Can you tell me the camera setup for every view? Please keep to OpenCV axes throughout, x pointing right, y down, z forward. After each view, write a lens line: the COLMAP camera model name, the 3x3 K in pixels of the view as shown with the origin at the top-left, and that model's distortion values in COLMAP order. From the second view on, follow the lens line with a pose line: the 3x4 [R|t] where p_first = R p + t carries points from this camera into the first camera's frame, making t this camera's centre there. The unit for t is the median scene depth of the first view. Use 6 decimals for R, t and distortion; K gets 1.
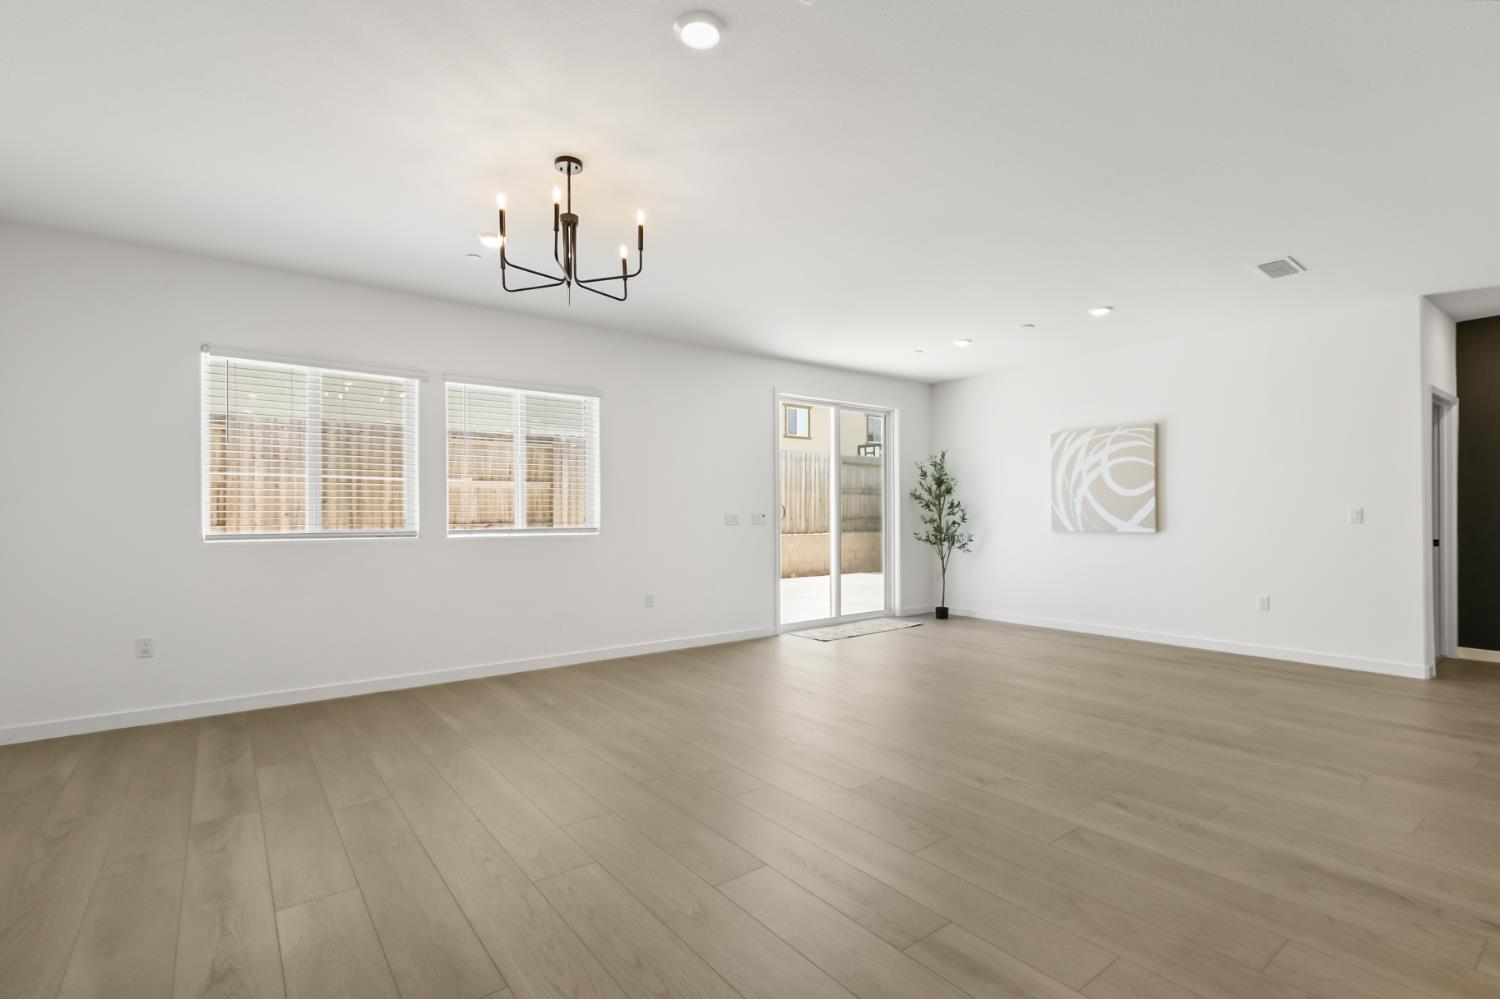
lens RADIAL K [[697.6, 0, 755.5], [0, 697.6, 522.7], [0, 0, 1]] dist [0.002509, 0.000917]
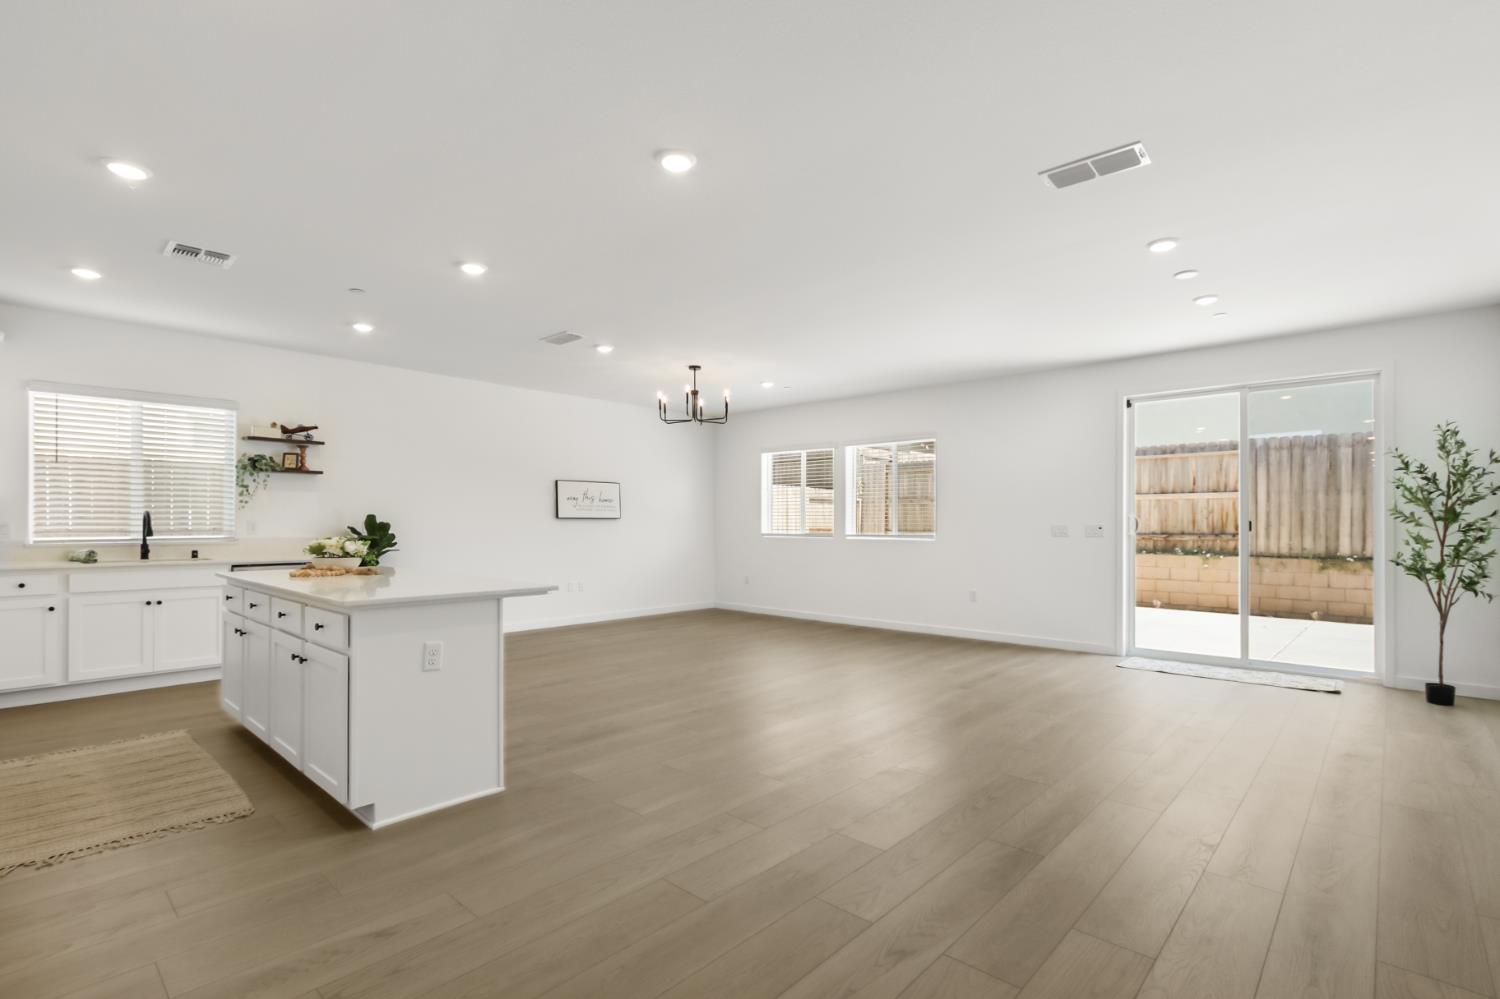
lens RADIAL K [[697.6, 0, 755.5], [0, 697.6, 522.7], [0, 0, 1]] dist [0.002509, 0.000917]
pose [[0.173675, 0.002505, -0.984800, 0.876773], [-0.018254, 0.999833, -0.000676, -0.008538], [0.984634, 0.018093, 0.173692, 0.363031]]
